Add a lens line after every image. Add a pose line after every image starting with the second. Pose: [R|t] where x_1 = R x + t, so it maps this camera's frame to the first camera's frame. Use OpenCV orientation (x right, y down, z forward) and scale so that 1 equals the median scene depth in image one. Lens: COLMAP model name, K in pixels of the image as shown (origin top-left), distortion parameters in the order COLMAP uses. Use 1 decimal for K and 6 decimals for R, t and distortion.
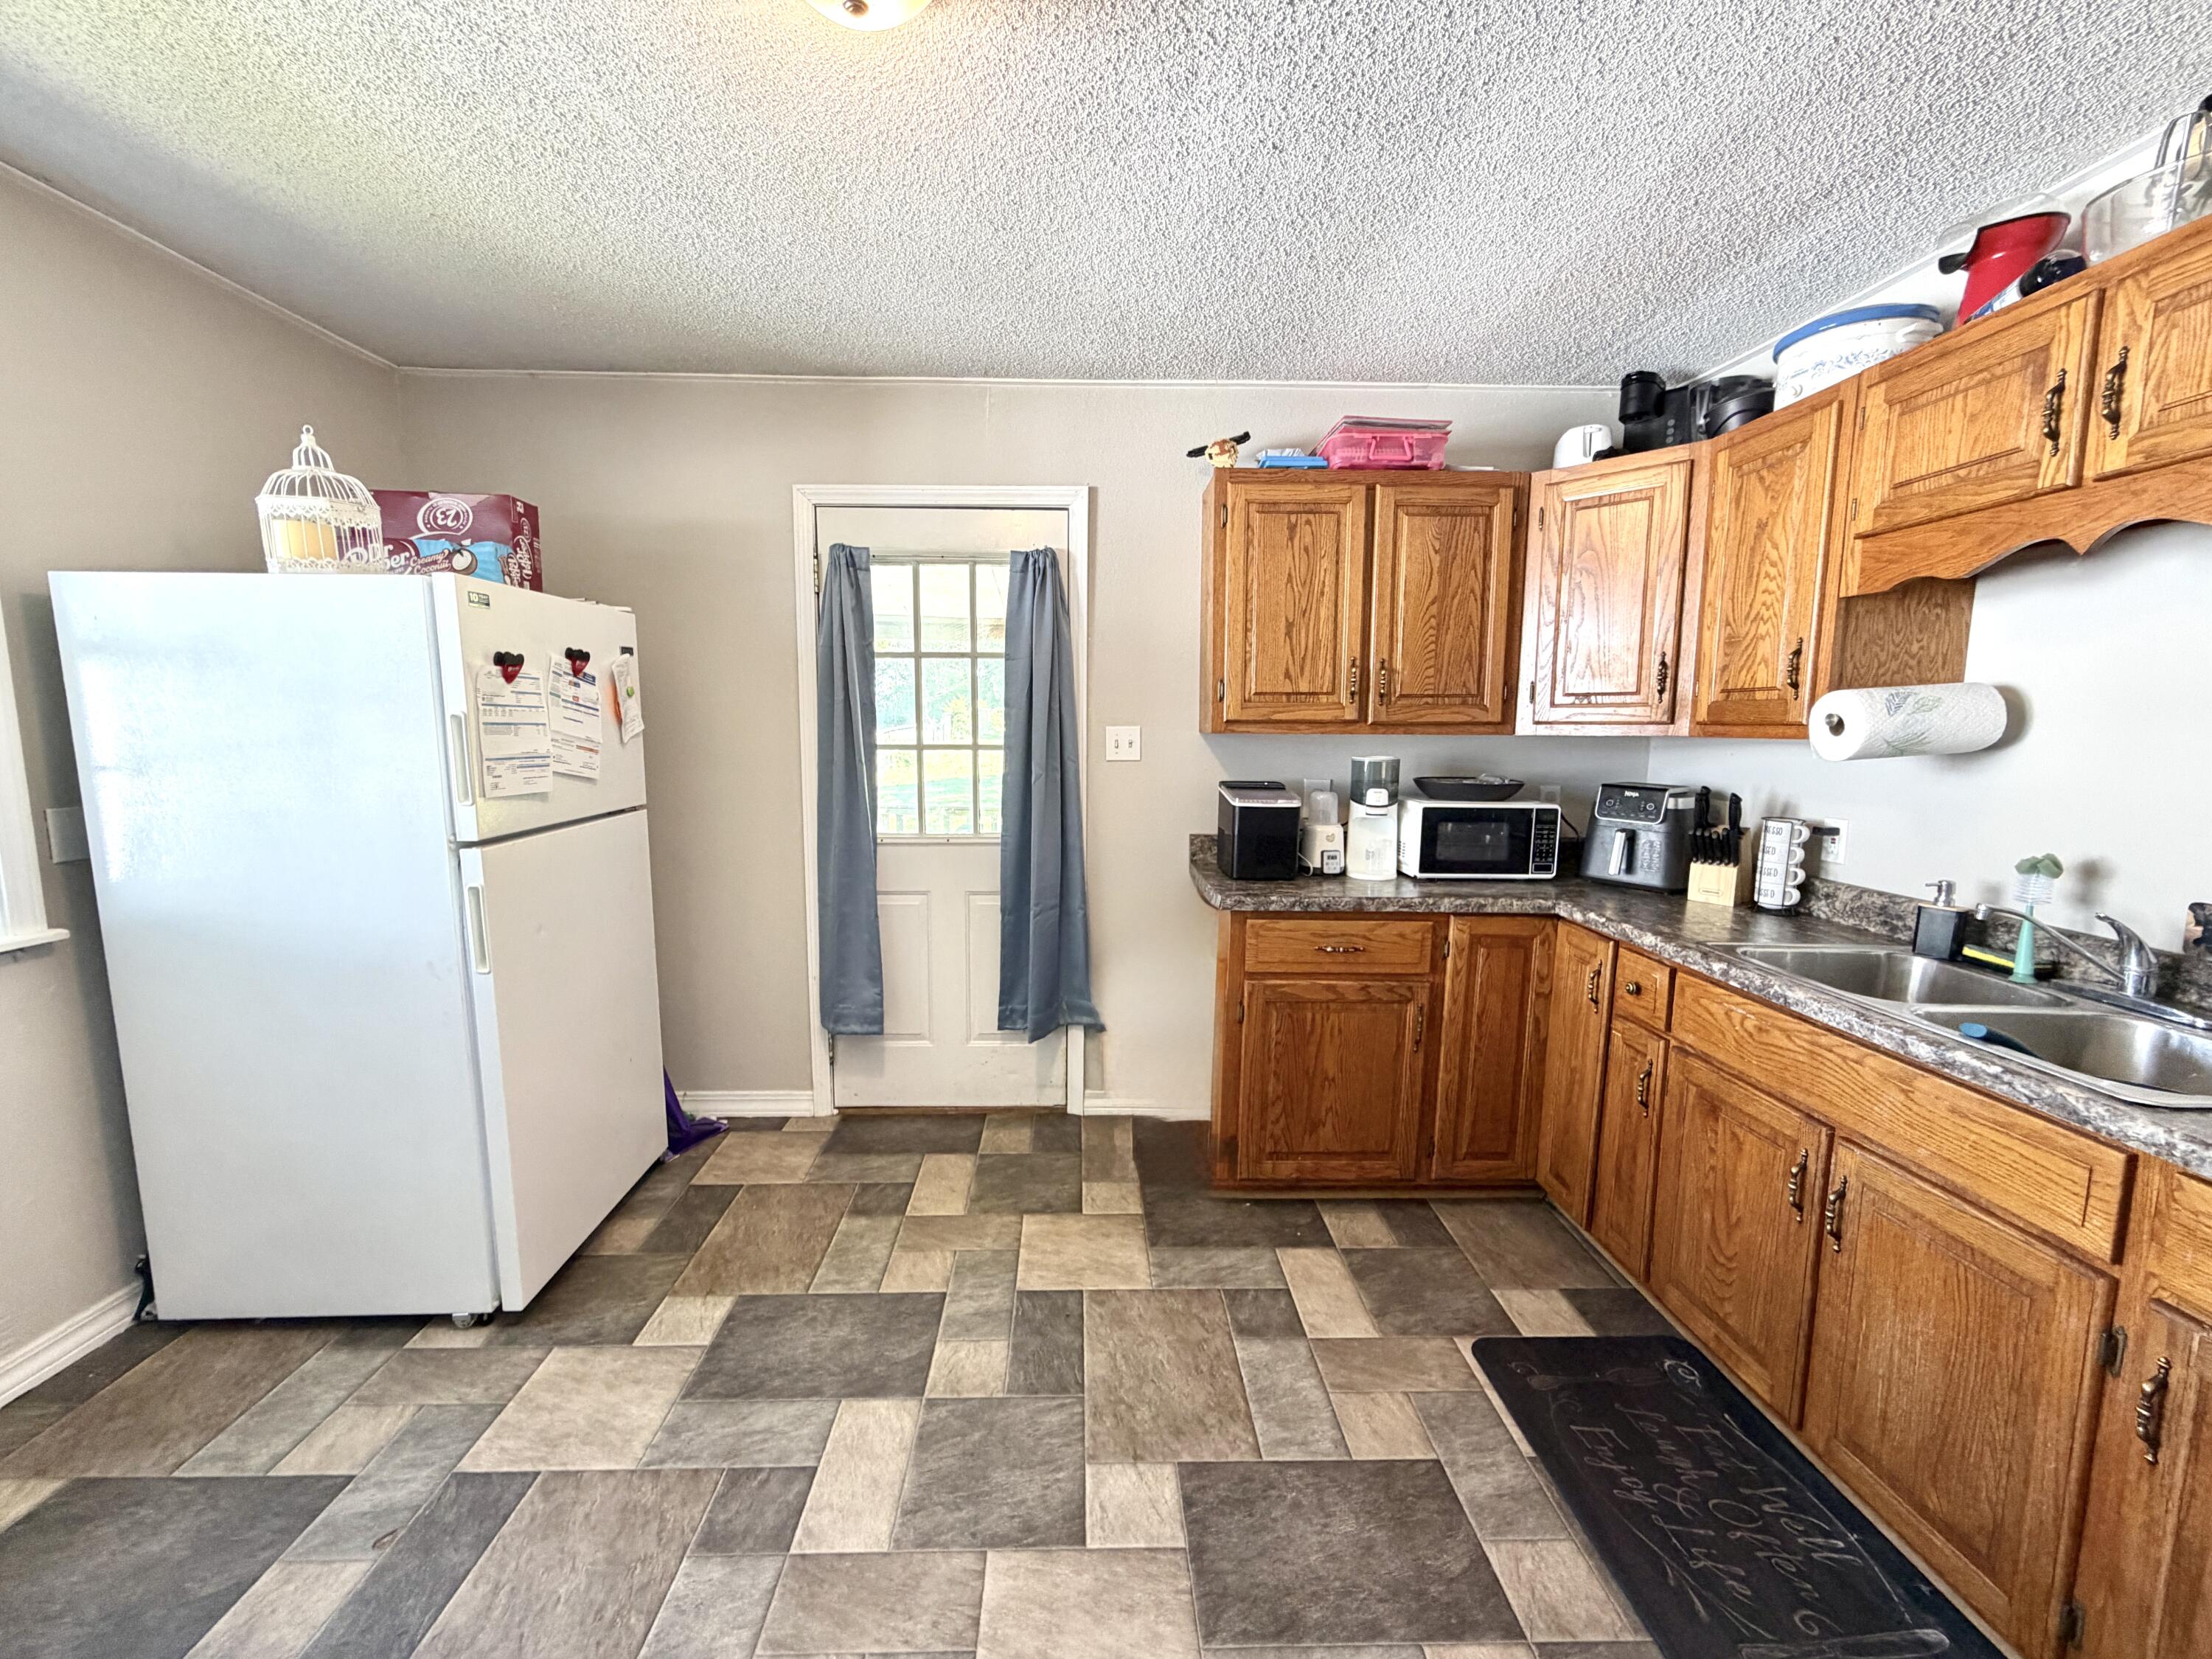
lens RADIAL K [[883.2, 0, 1100.3], [0, 883.2, 829.5], [0, 0, 1]] dist [-0.002171, 0.001145]
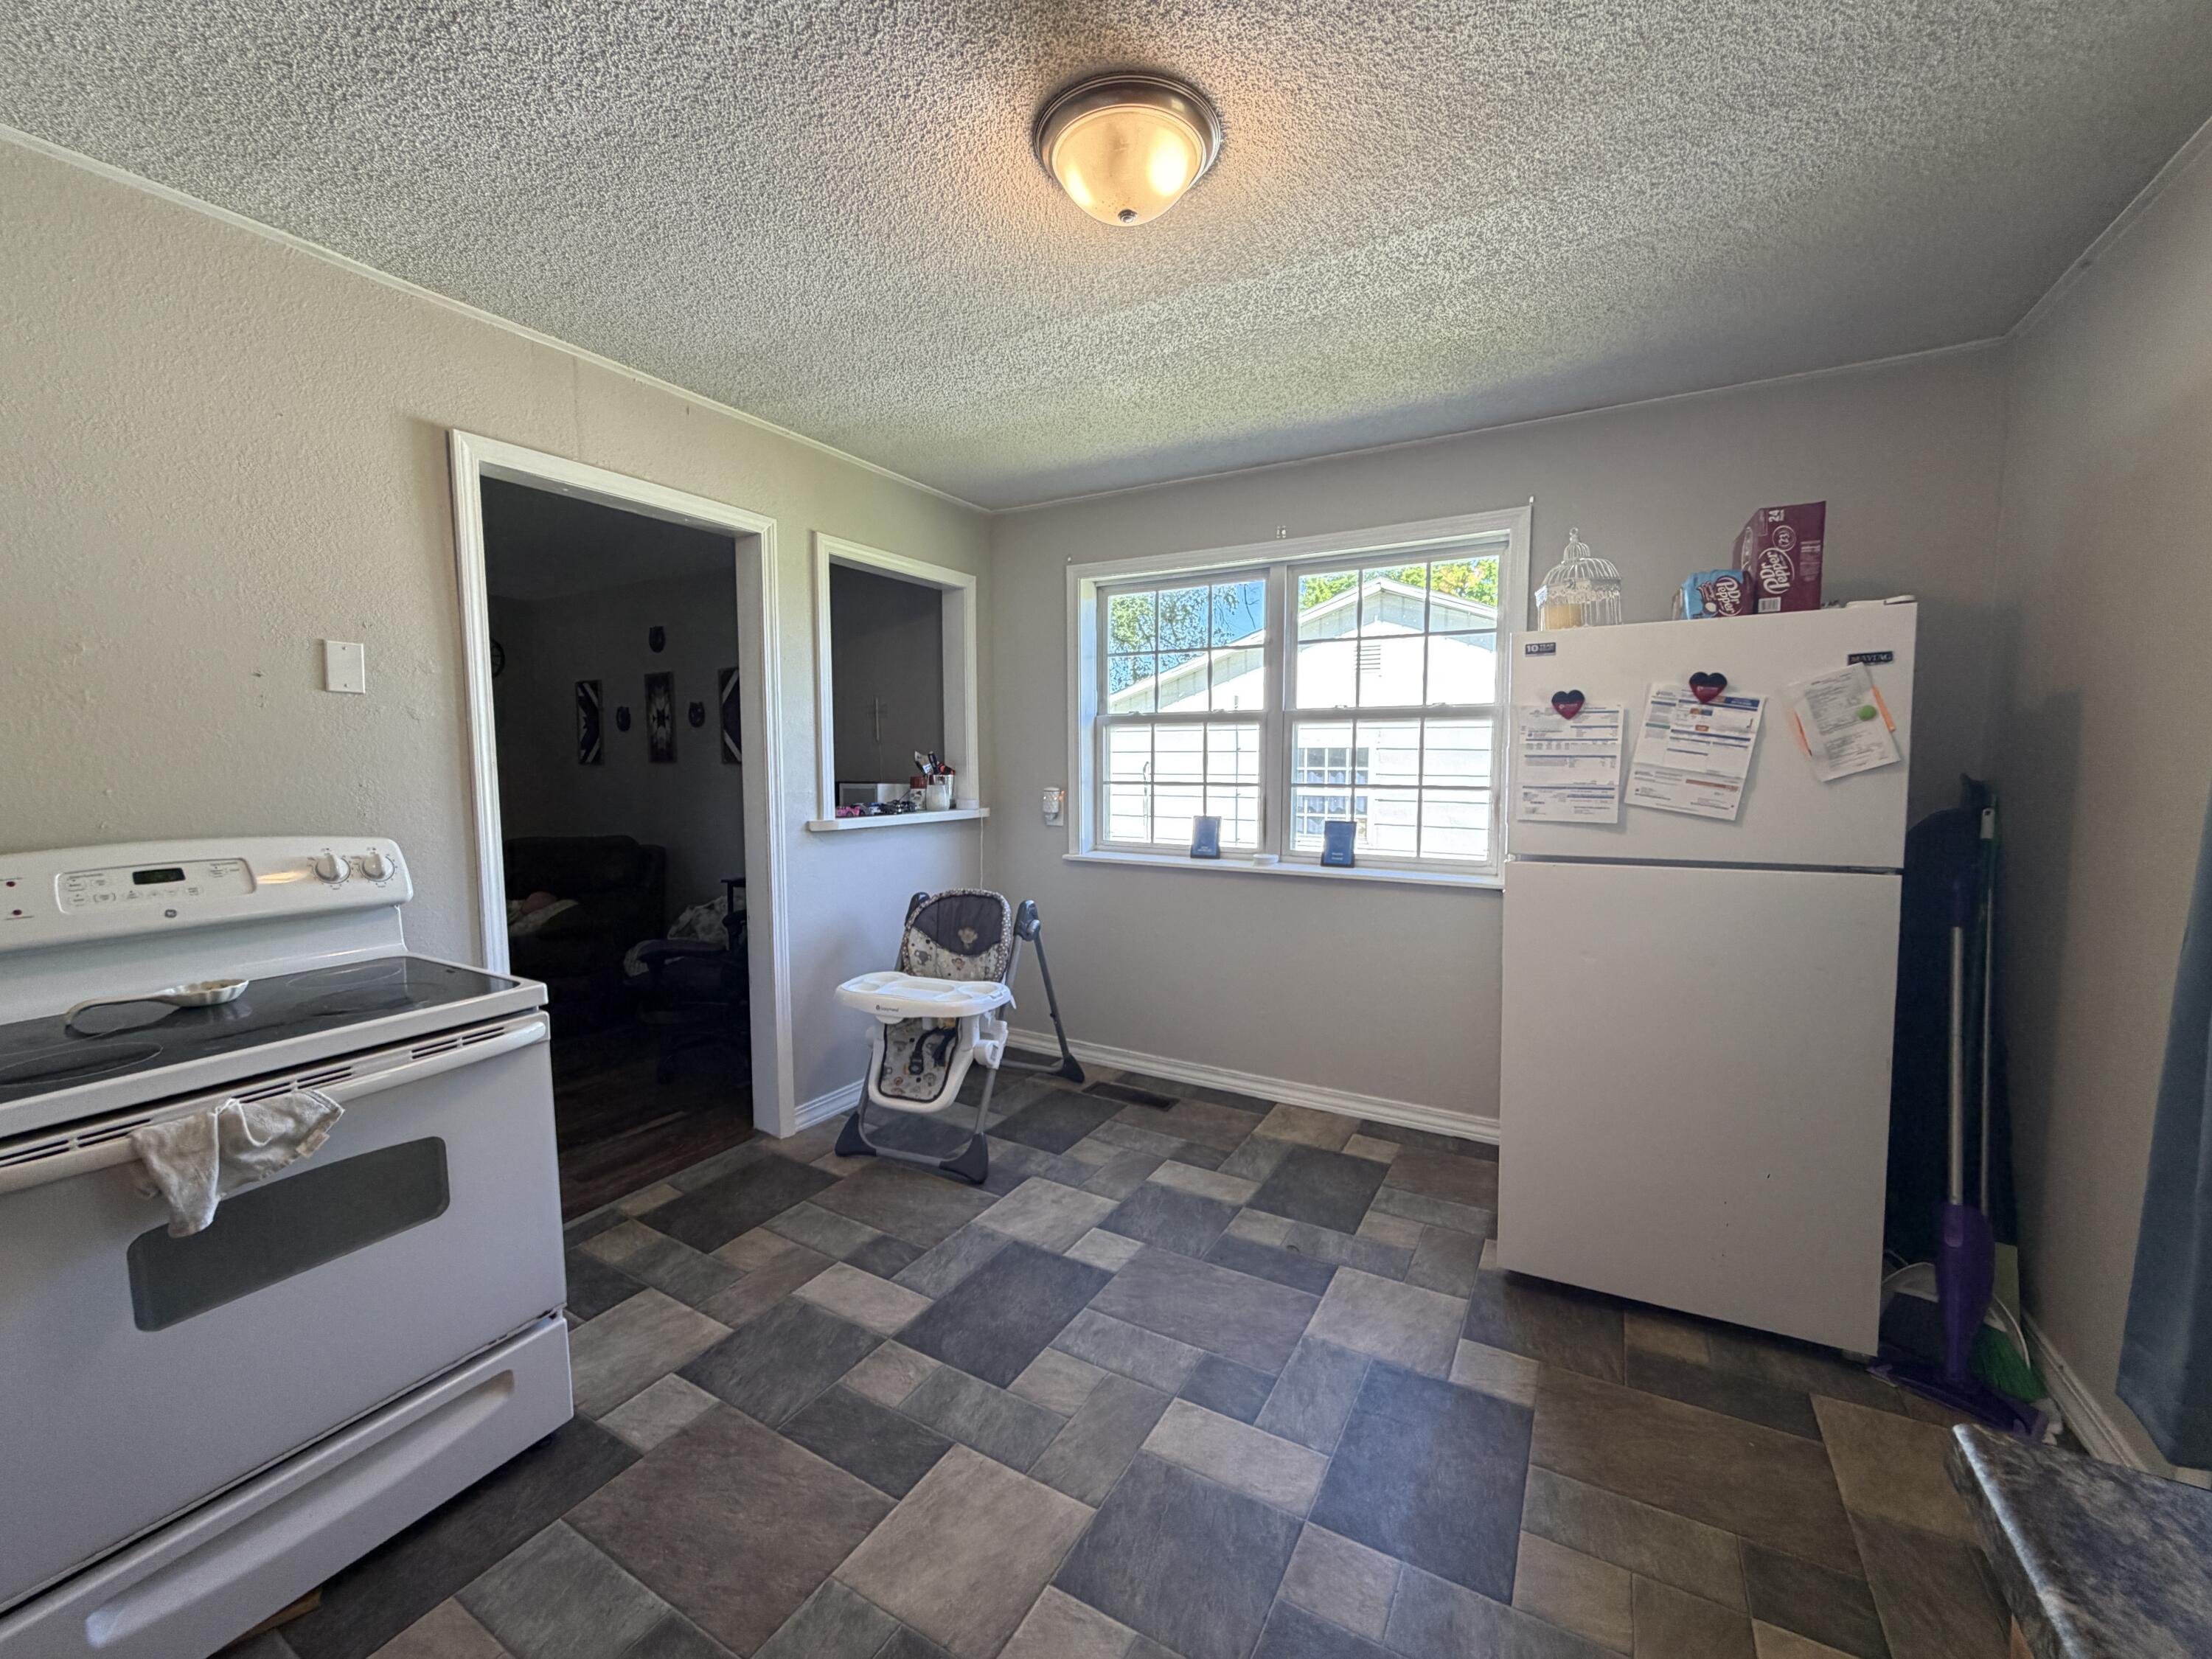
lens RADIAL K [[883.2, 0, 1101.0], [0, 883.2, 832.5], [0, 0, 1]] dist [-0.002171, 0.001145]
pose [[-0.522932, 0.063753, -0.849987, 0.499231], [-0.103318, 0.985105, 0.137451, -0.103901], [0.846090, 0.159697, -0.508556, 0.958231]]
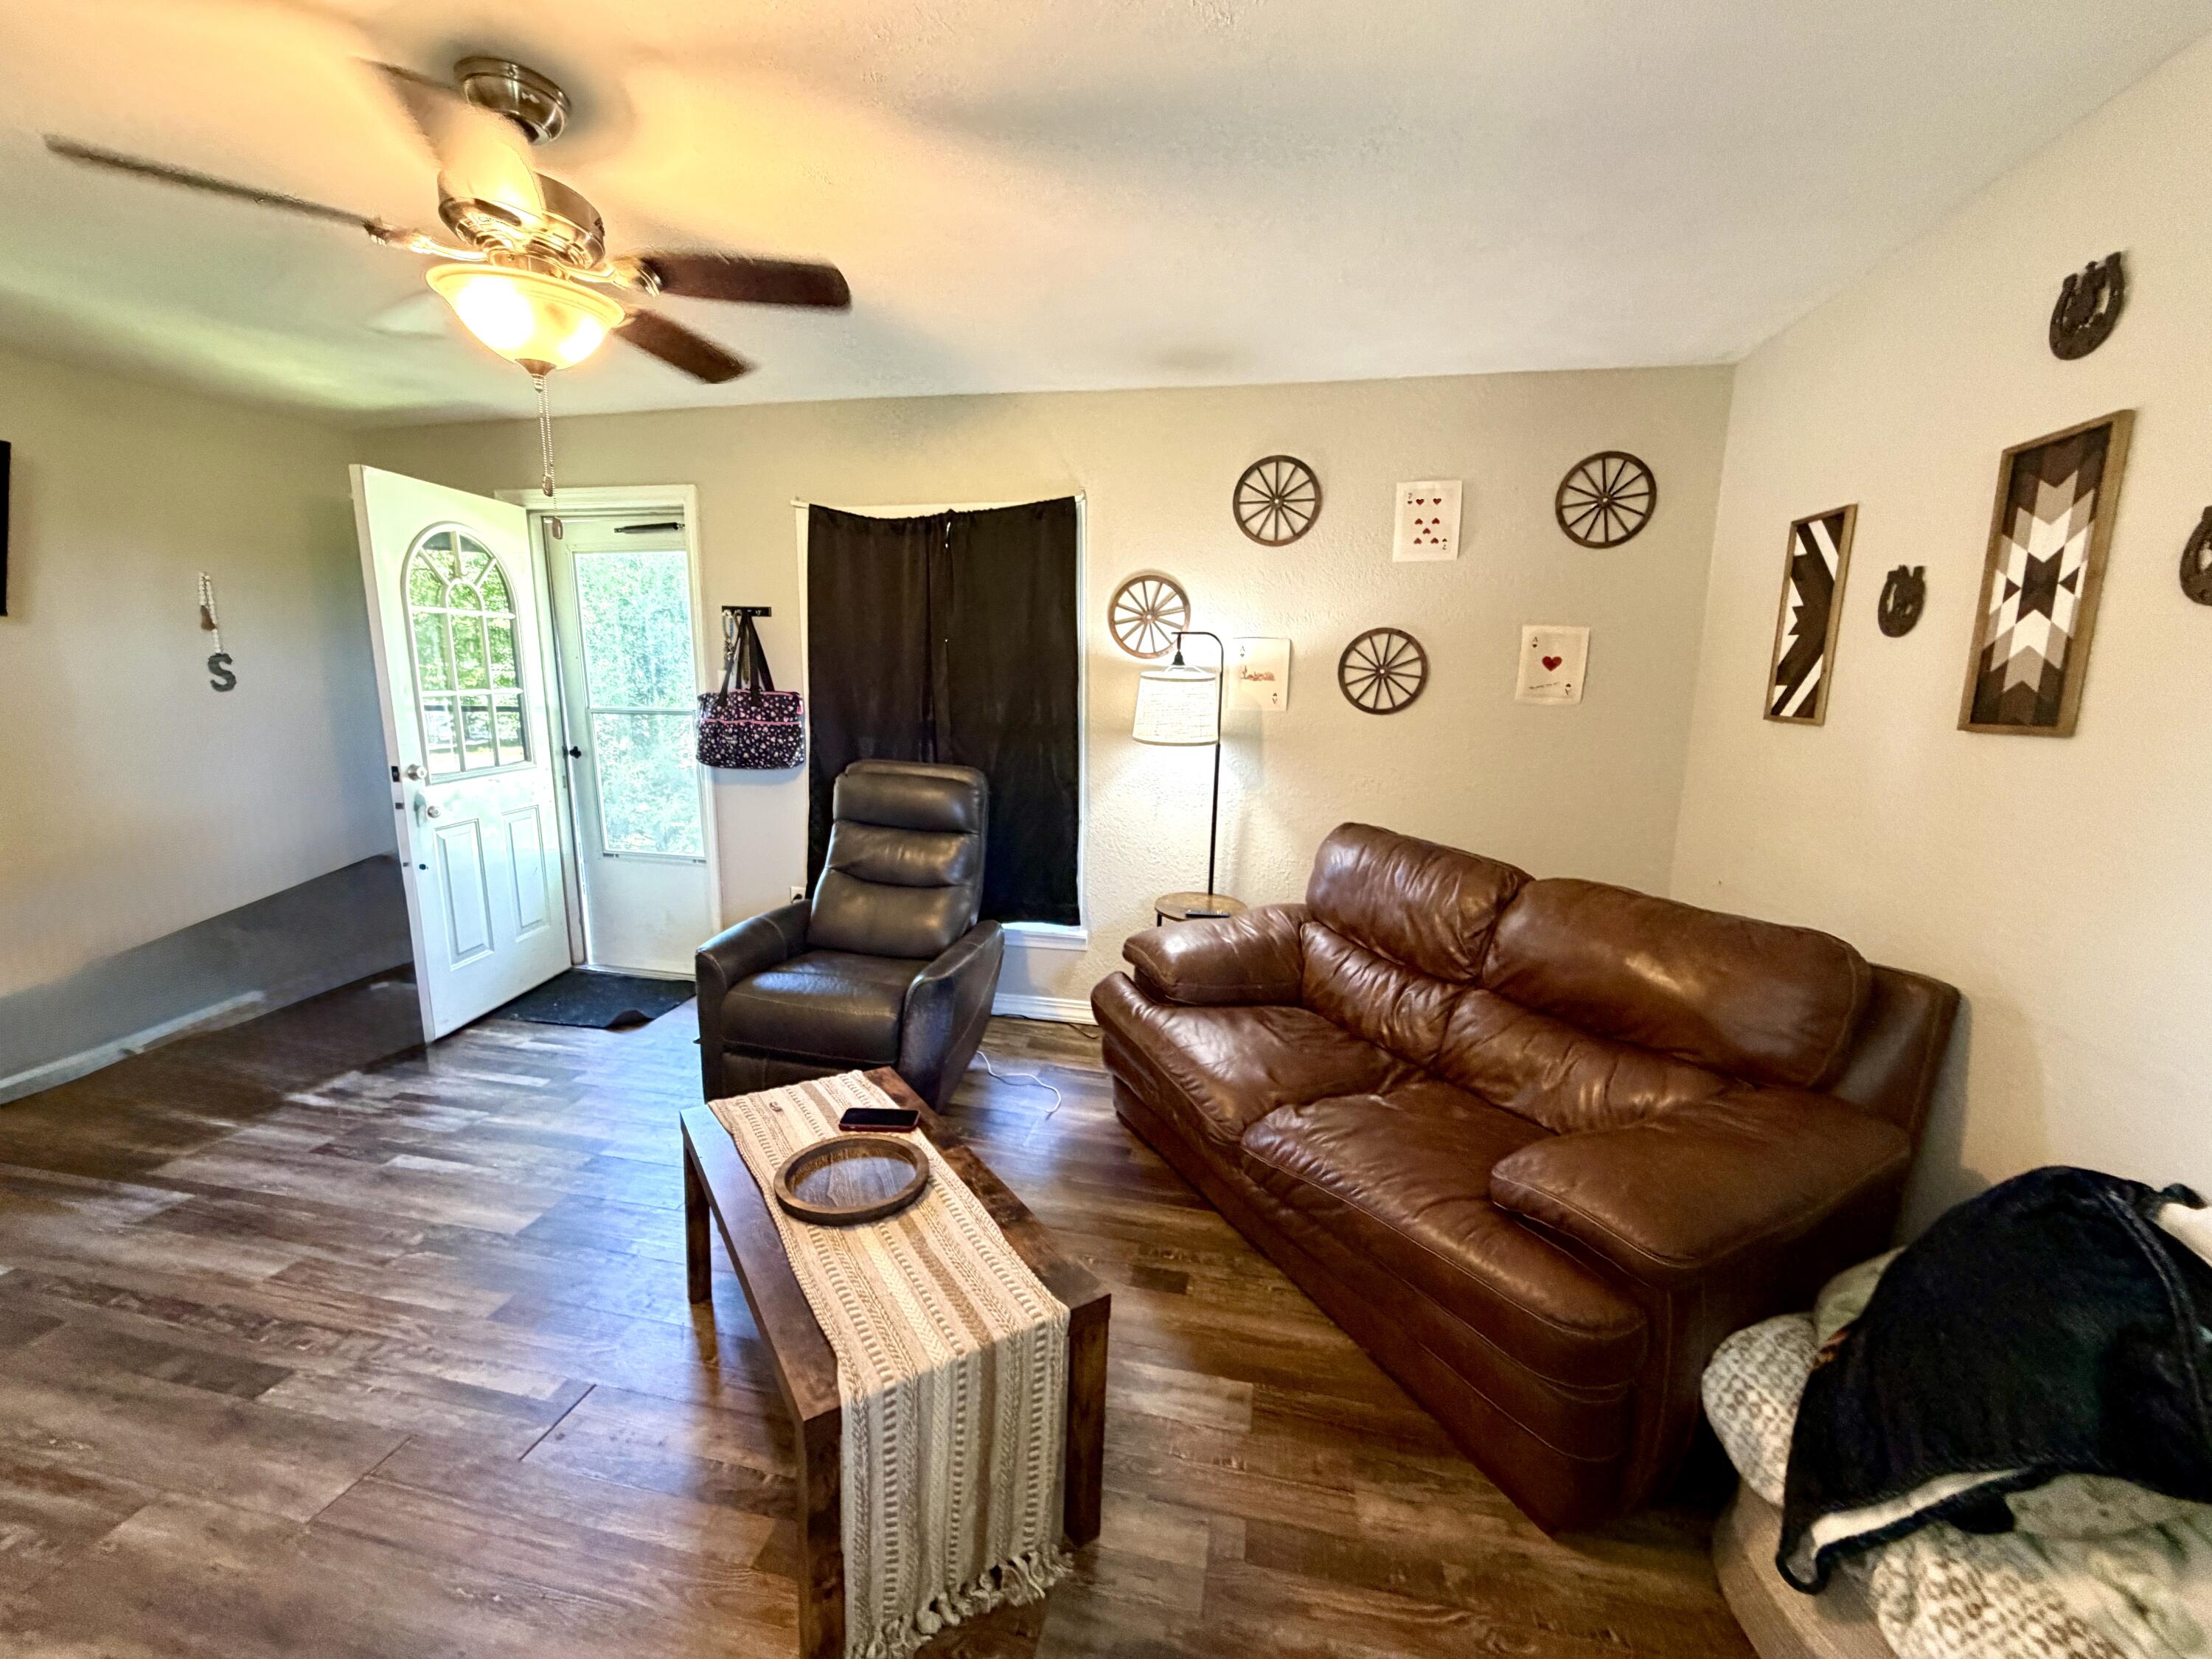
lens RADIAL K [[883.2, 0, 1108.6], [0, 883.2, 829.5], [0, 0, 1]] dist [-0.002171, 0.001145]
pose [[-0.975300, -0.058677, 0.212950, -0.344311], [0.003981, 0.959245, 0.282549, 0.027510], [-0.220850, 0.276418, -0.935317, -0.404874]]
